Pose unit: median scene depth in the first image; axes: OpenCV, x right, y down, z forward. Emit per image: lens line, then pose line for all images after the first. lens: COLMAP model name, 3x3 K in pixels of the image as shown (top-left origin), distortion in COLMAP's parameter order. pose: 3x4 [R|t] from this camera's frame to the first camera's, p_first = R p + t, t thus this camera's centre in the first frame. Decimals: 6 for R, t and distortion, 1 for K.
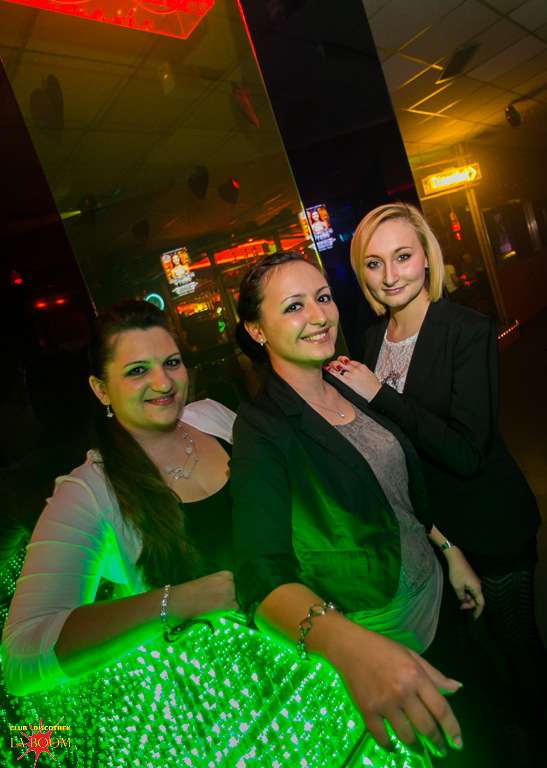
lens RADIAL K [[462.0, 0, 273.5], [0, 462.0, 384.0], [0, 0, 1]] dist [0.007416, 0.002108]
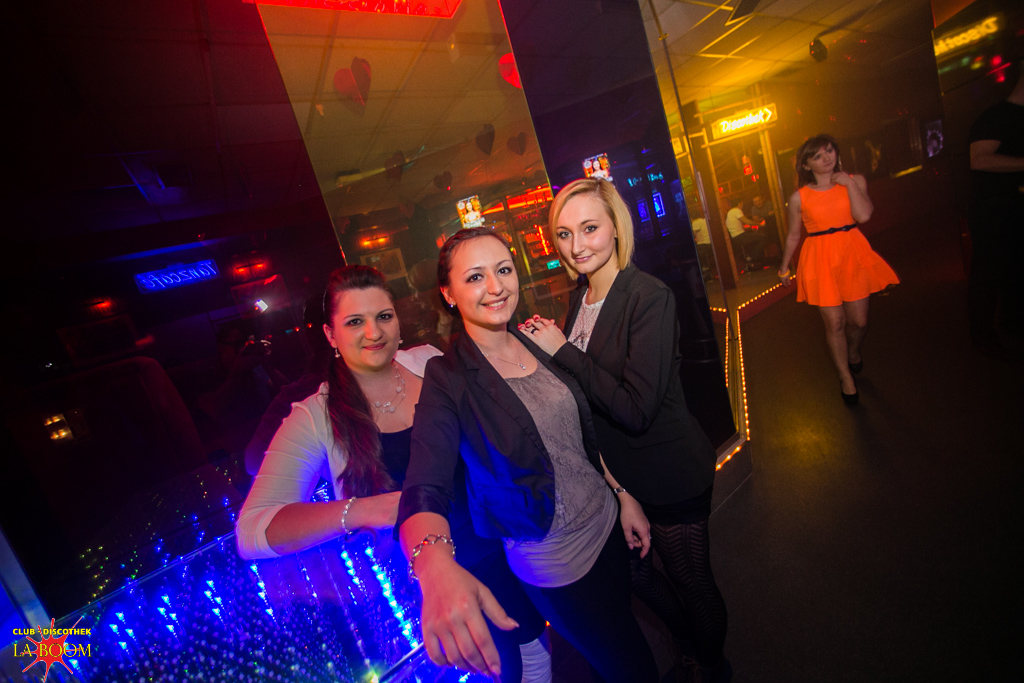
lens RADIAL K [[411.0, 0, 510.6], [0, 411.0, 332.2], [0, 0, 1]] dist [0.001312, 0.015655]
pose [[0.977961, 0.060907, -0.199708, 0.292262], [-0.047774, 0.996407, 0.069938, -0.086880], [0.203250, -0.058856, 0.977356, 0.003298]]
